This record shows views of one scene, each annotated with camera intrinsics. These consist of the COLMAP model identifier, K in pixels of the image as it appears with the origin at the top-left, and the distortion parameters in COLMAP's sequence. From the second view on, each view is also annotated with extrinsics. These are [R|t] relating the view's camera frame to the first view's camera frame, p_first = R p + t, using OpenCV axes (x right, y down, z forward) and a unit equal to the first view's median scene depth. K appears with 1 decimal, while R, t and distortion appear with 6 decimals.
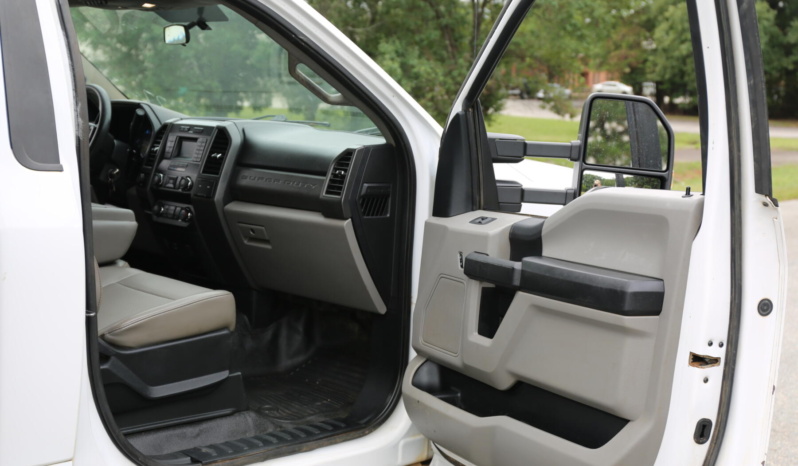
lens RADIAL K [[1055.1, 0, 401.0], [0, 1055.1, 231.8], [0, 0, 1]] dist [0.045301, 0.000000]
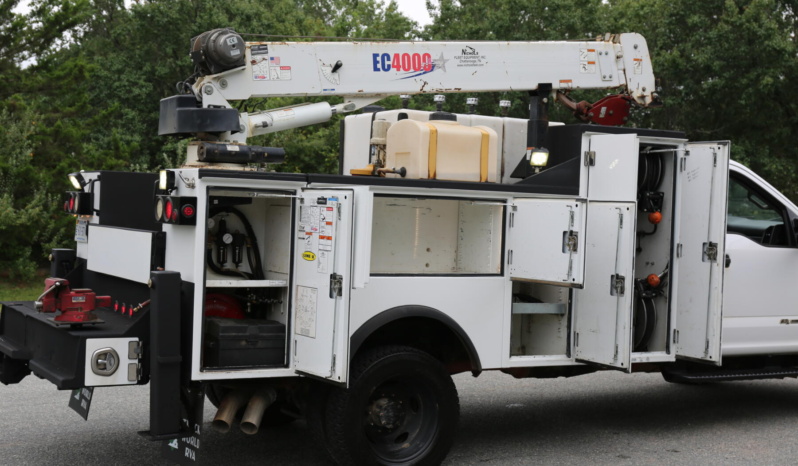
lens RADIAL K [[1166.8, 0, 398.0], [0, 1166.8, 240.0], [0, 0, 1]] dist [0.044479, 0.000000]
pose [[0.959227, -0.020353, -0.281903, -0.096346], [-0.005274, 0.995941, -0.089853, 0.183740], [0.282587, 0.087676, 0.955226, -1.685159]]
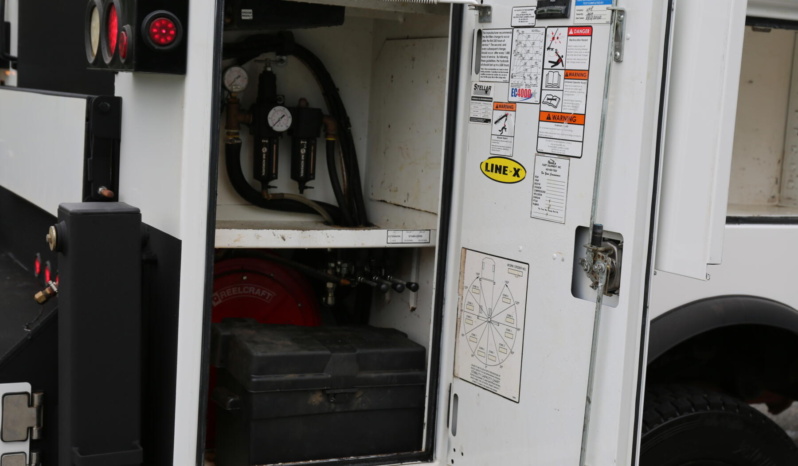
lens RADIAL K [[1211.7, 0, 400.0], [0, 1211.7, 236.4], [0, 0, 1]] dist [0.018841, 0.000000]
pose [[0.942066, 0.027114, -0.334330, -0.538805], [-0.032091, 0.999441, -0.009373, 0.097354], [0.333889, 0.019559, 0.942409, -0.707471]]
